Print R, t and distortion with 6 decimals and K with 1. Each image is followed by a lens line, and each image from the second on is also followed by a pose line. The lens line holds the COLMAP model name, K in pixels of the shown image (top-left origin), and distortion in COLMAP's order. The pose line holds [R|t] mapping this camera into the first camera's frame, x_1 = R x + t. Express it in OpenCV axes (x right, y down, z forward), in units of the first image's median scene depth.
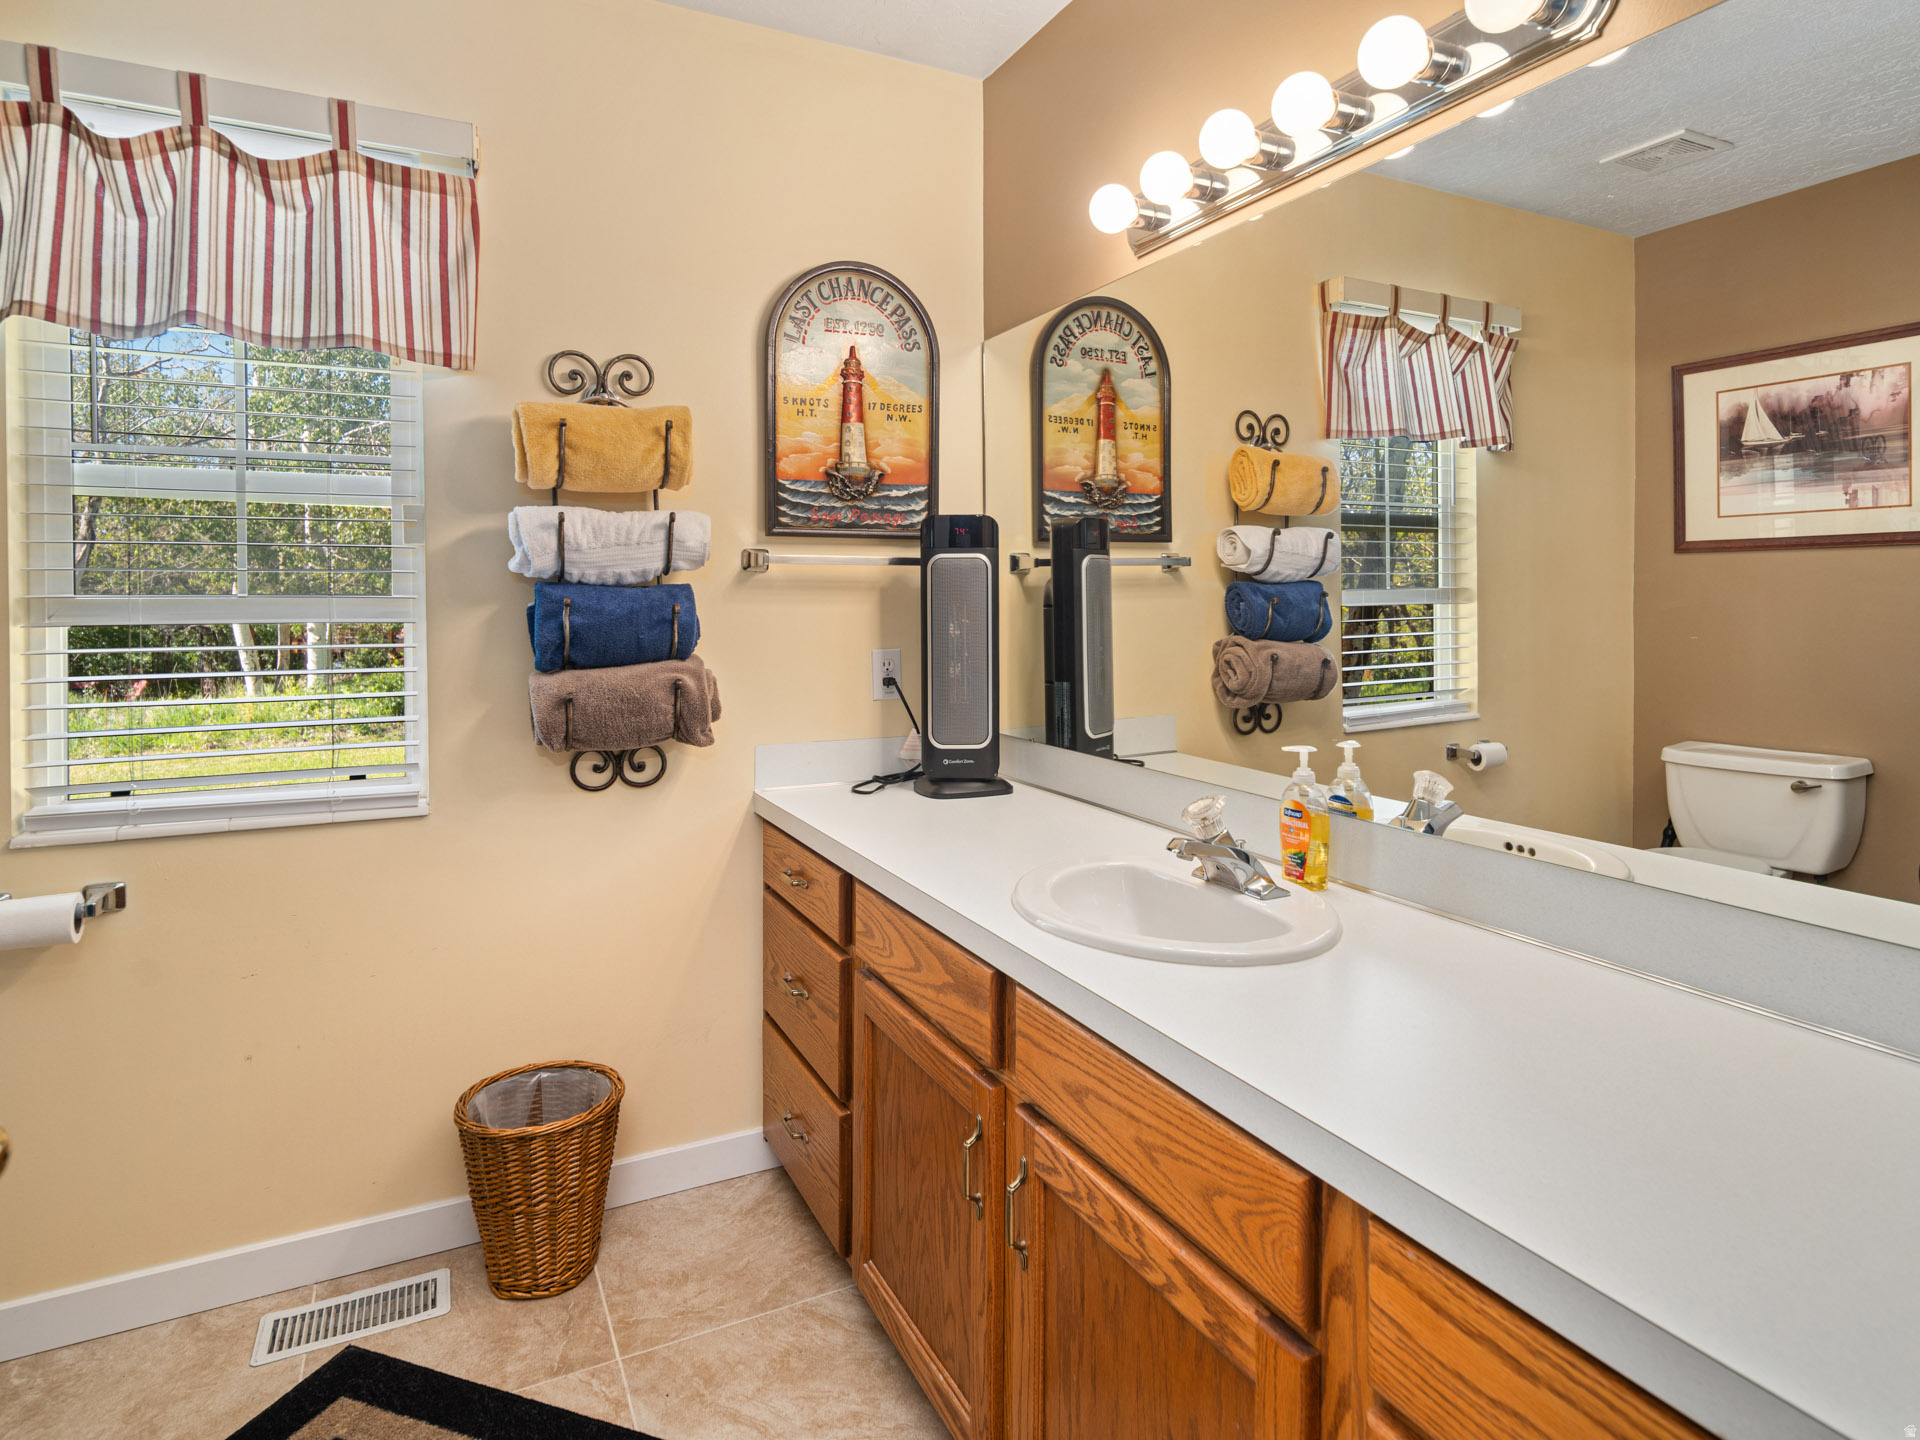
lens RADIAL K [[1077.2, 0, 960.0], [0, 1077.2, 720.0], [0, 0, 1]] dist [0.003027, 0.000304]
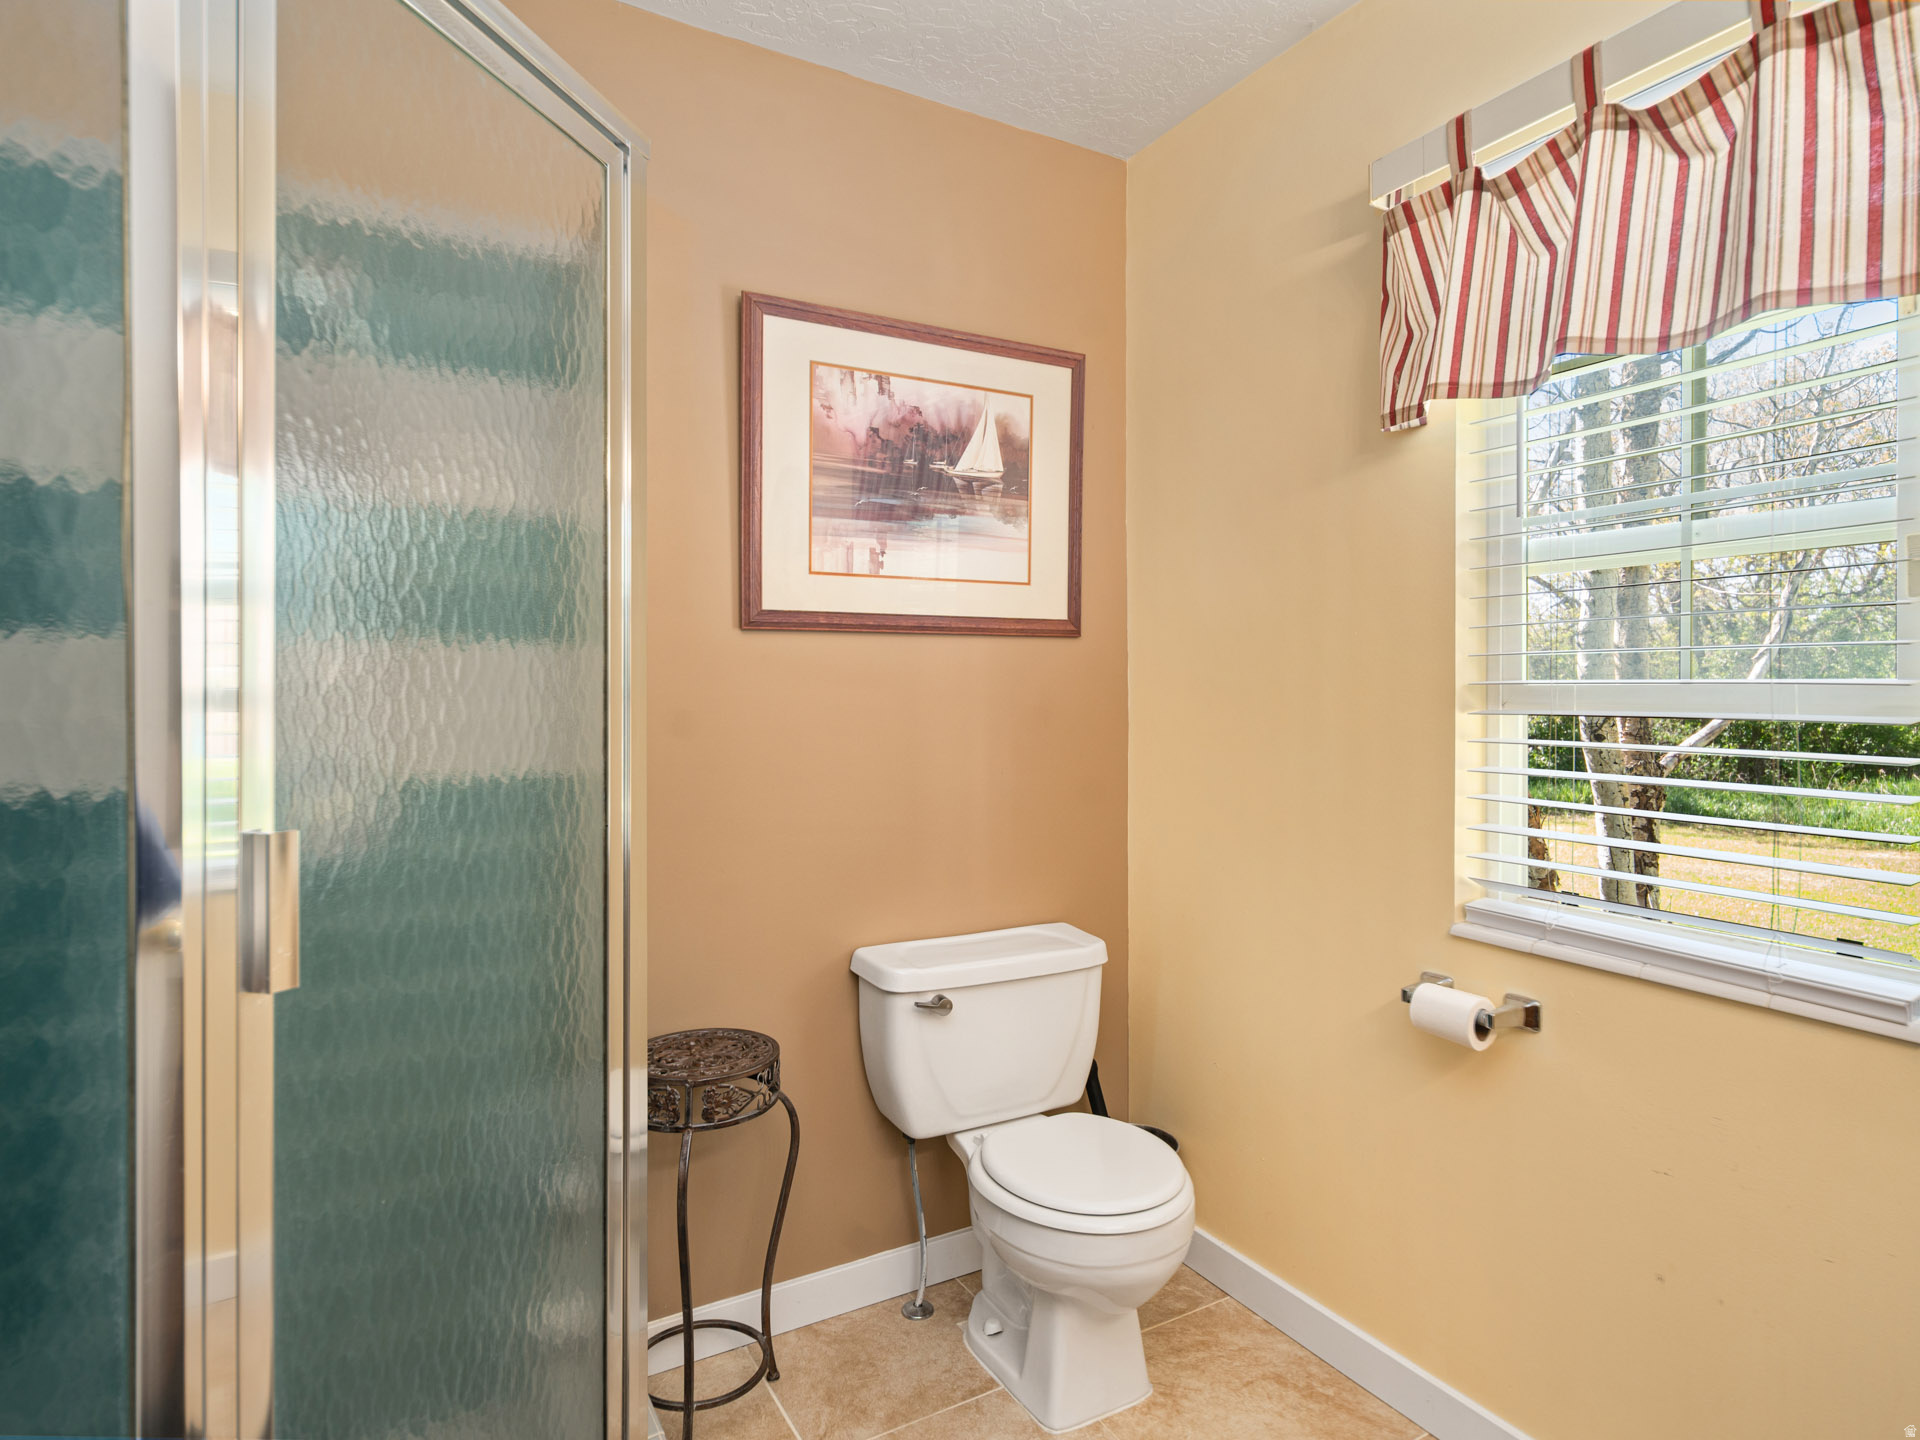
lens RADIAL K [[1077.2, 0, 960.0], [0, 1077.2, 720.0], [0, 0, 1]] dist [0.003027, 0.000304]
pose [[0.046150, 0.027630, -0.998552, 0.097960], [-0.120676, 0.992451, 0.021884, -0.049552], [0.991619, 0.119492, 0.049136, 0.521072]]
